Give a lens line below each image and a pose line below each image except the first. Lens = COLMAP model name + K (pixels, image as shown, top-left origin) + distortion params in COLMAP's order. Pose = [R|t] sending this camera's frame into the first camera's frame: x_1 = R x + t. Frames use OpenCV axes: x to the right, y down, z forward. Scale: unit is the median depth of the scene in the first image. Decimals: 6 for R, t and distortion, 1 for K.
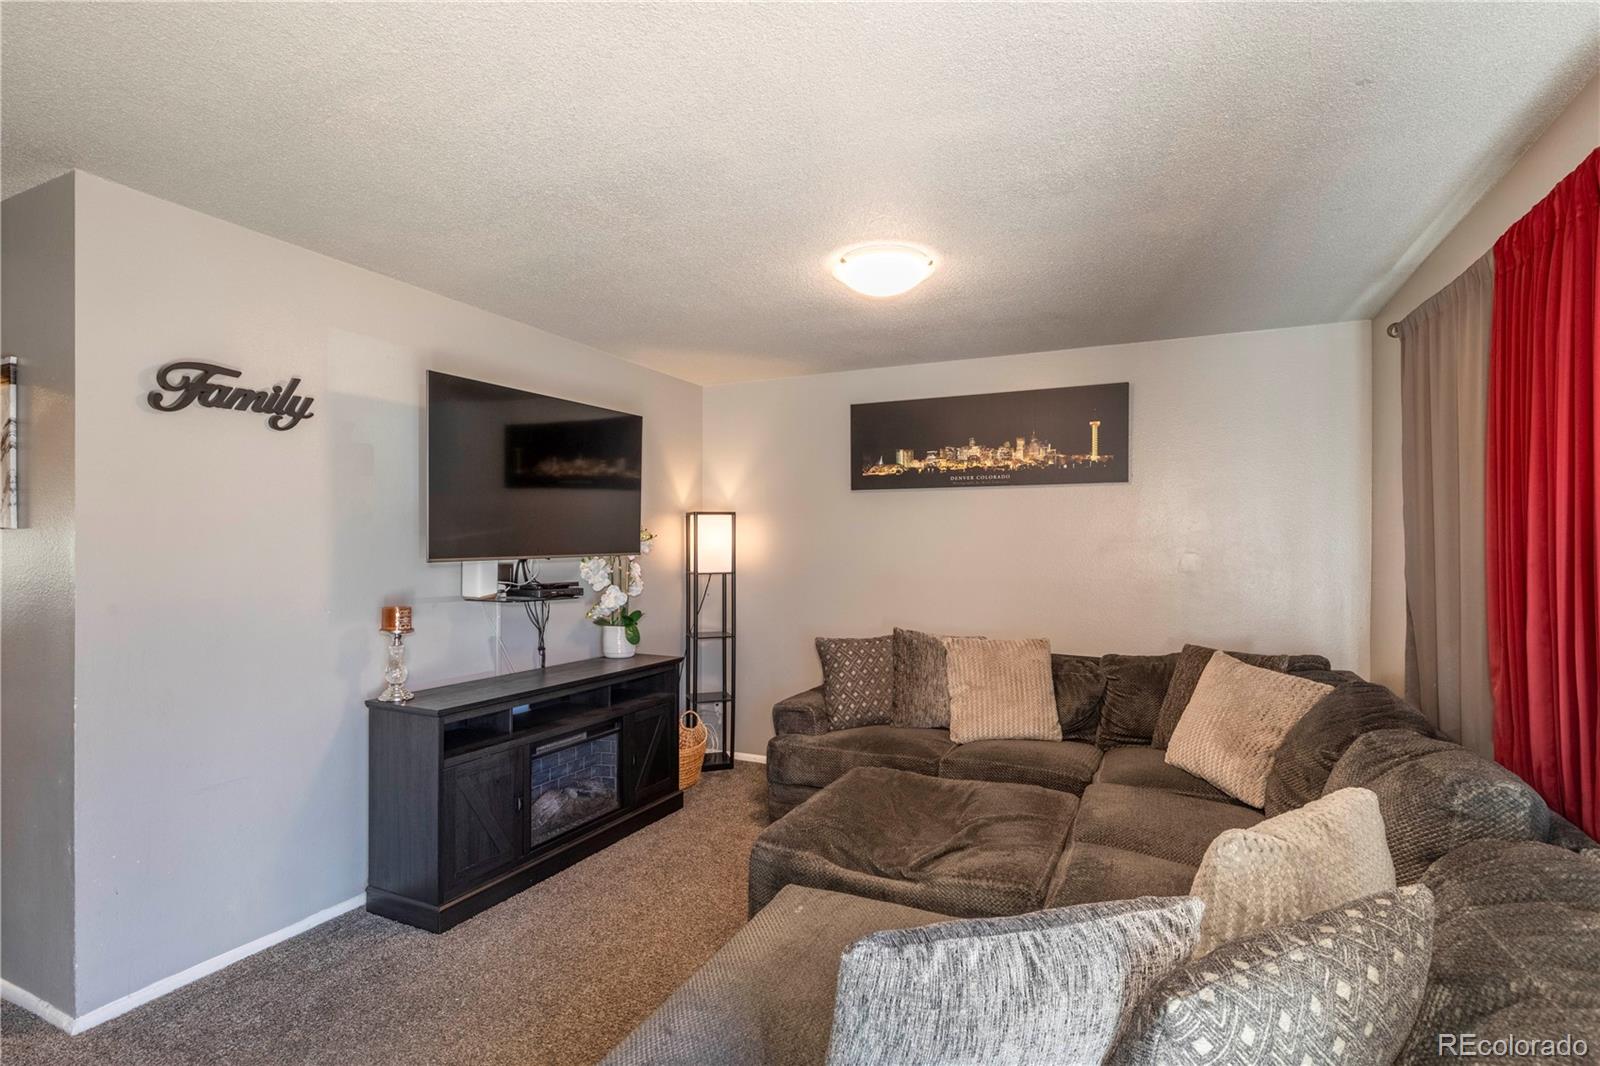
lens RADIAL K [[773.0, 0, 800.0], [0, 773.0, 534.5], [0, 0, 1]] dist [-0.005858, -0.000248]
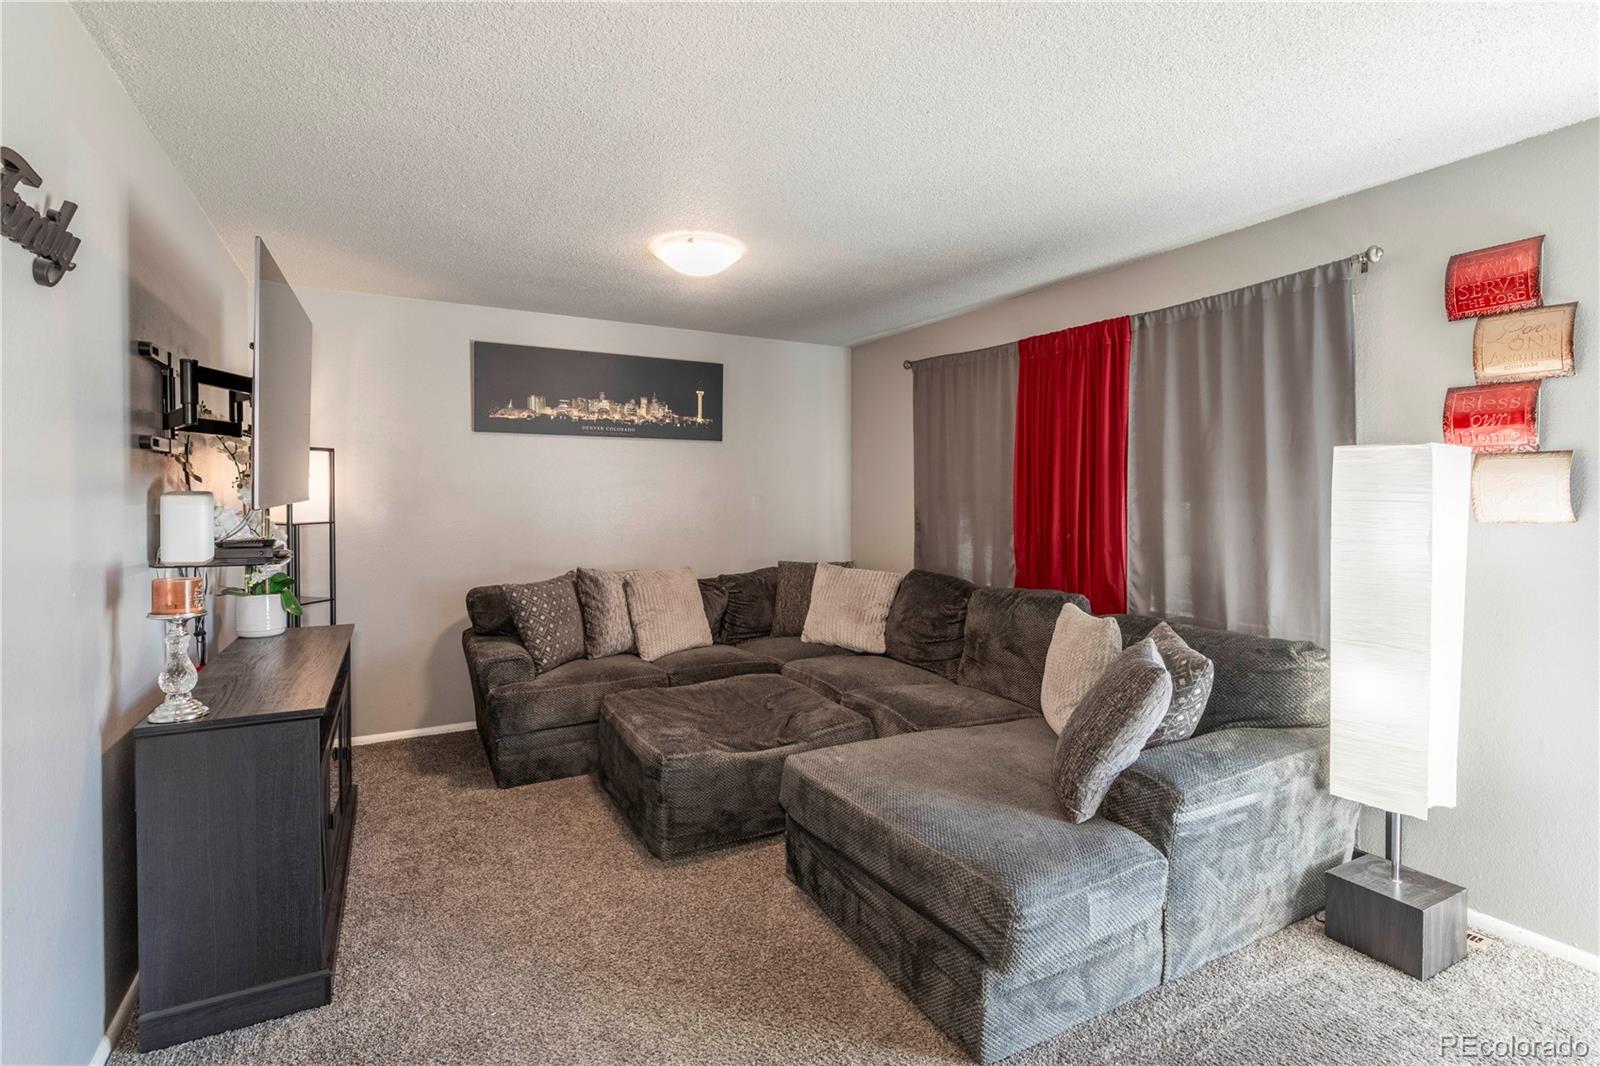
lens RADIAL K [[773.0, 0, 807.9], [0, 773.0, 494.1], [0, 0, 1]] dist [-0.005858, -0.000248]
pose [[0.581407, -0.000736, 0.813612, -0.511003], [-0.012629, 0.999871, 0.009929, 0.005418], [-0.813515, -0.016048, 0.581323, 0.122566]]
